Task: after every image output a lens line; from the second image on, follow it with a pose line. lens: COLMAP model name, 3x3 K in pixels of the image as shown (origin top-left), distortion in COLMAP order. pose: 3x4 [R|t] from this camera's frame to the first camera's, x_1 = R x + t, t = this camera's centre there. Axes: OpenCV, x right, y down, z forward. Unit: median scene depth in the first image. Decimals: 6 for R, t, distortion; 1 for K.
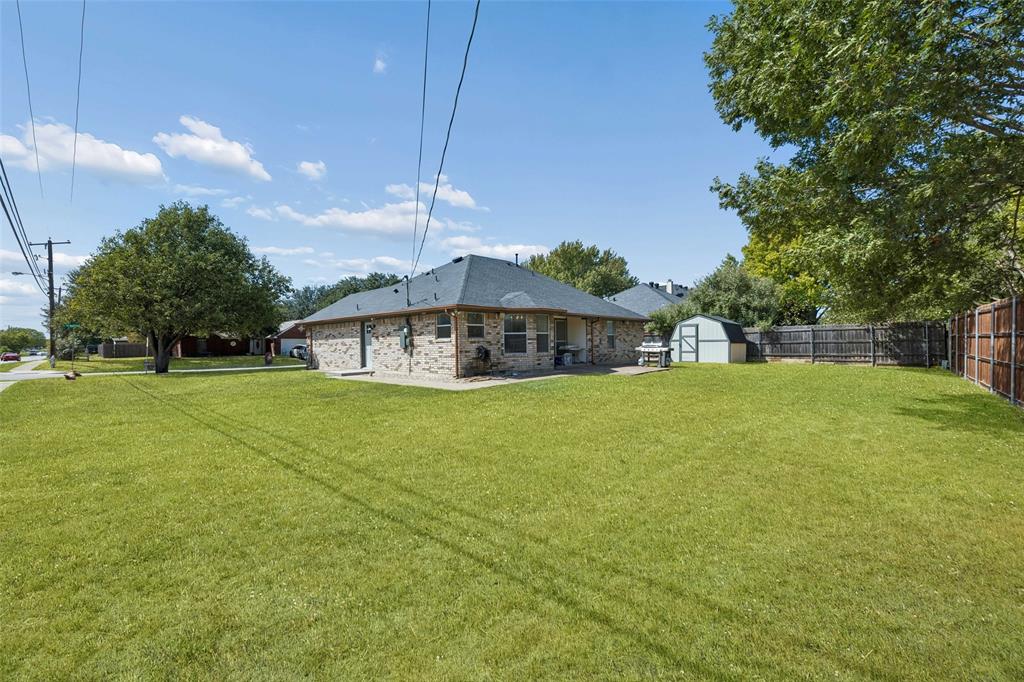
lens RADIAL K [[394.6, 0, 513.9], [0, 394.6, 341.9], [0, 0, 1]] dist [-0.001185, -0.000209]
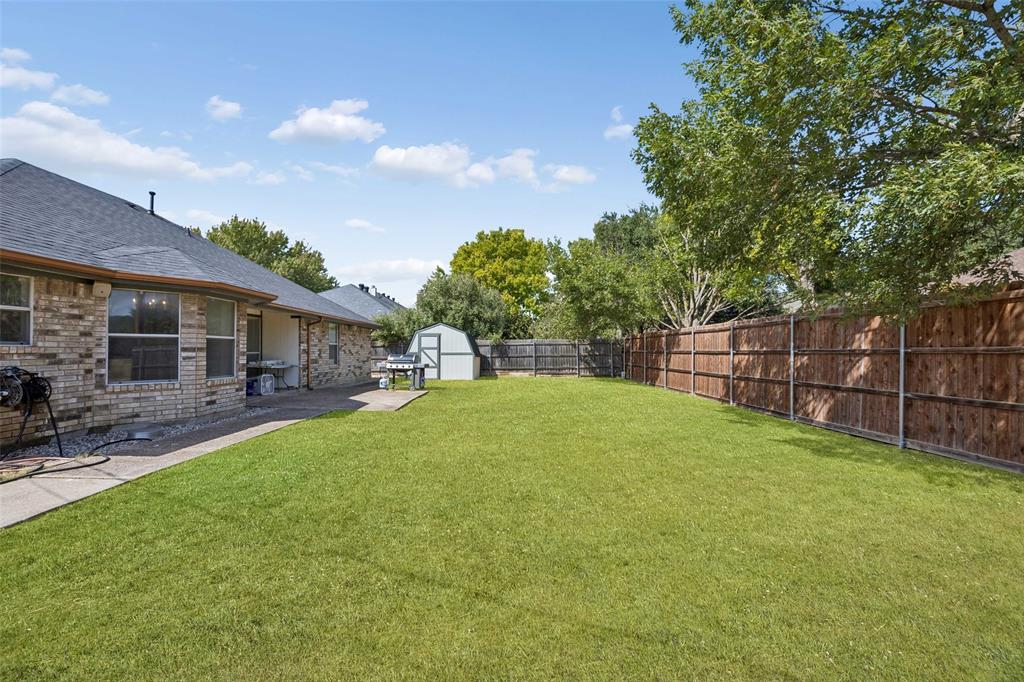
lens RADIAL K [[394.6, 0, 507.7], [0, 394.6, 344.4], [0, 0, 1]] dist [-0.001185, -0.000209]
pose [[0.730896, 0.023172, 0.682096, -0.000191], [-0.008585, 0.999657, -0.024761, -0.003277], [-0.682435, 0.012242, 0.730844, 0.299128]]
